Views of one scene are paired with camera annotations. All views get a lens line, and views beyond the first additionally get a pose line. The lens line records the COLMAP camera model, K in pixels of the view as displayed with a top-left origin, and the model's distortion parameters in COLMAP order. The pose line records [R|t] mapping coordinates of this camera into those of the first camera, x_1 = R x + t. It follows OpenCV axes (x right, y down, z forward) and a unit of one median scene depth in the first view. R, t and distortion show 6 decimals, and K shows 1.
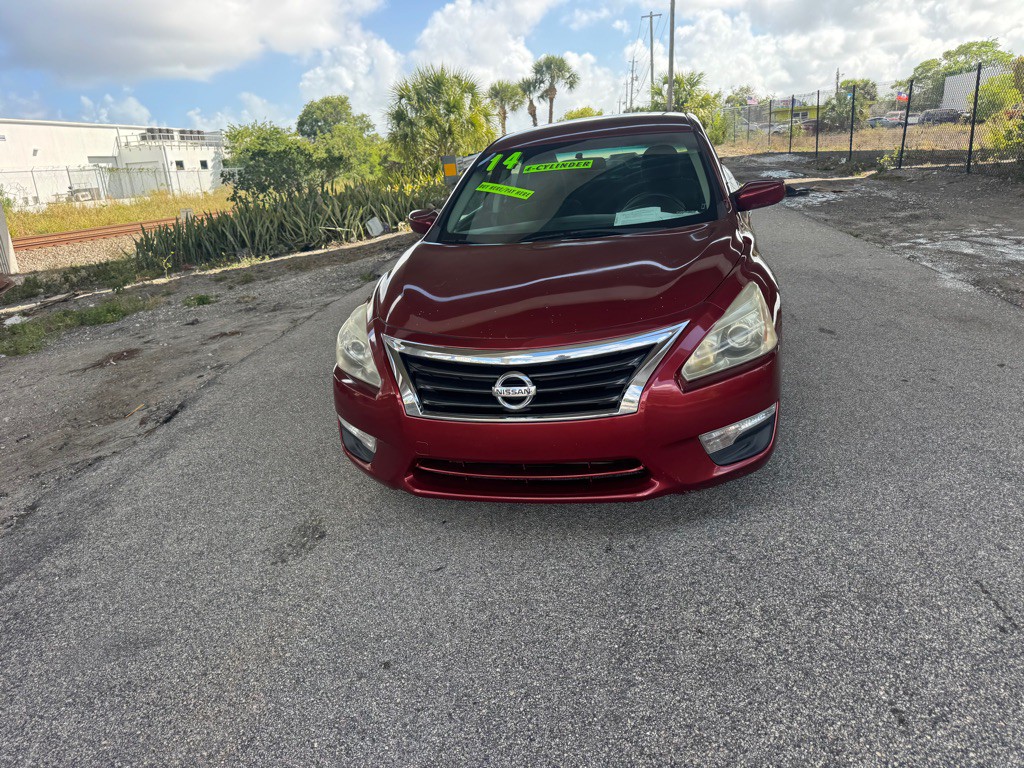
lens RADIAL K [[725.6, 0, 523.4], [0, 725.6, 384.7], [0, 0, 1]] dist [0.007045, -0.006891]
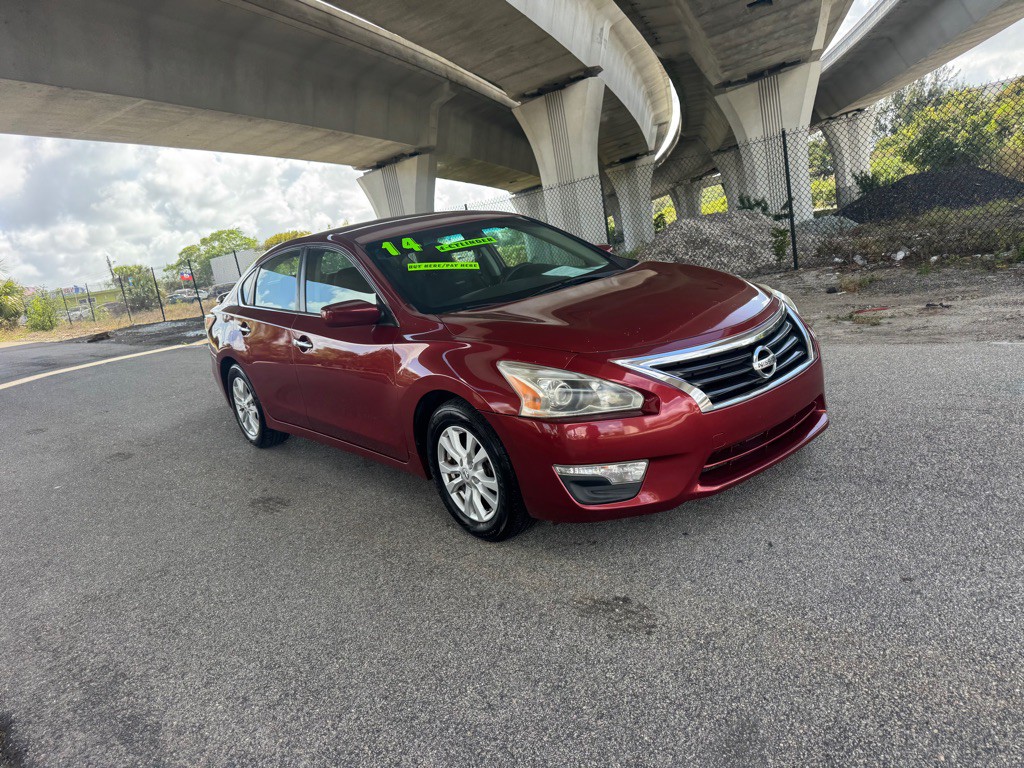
lens RADIAL K [[716.9, 0, 521.2], [0, 716.9, 376.3], [0, 0, 1]] dist [0.037825, -0.043202]
pose [[0.609362, -0.176398, 0.773021, -0.245730], [0.359643, 0.930370, -0.071198, -0.005927], [-0.706636, 0.321396, 0.630373, 0.115176]]
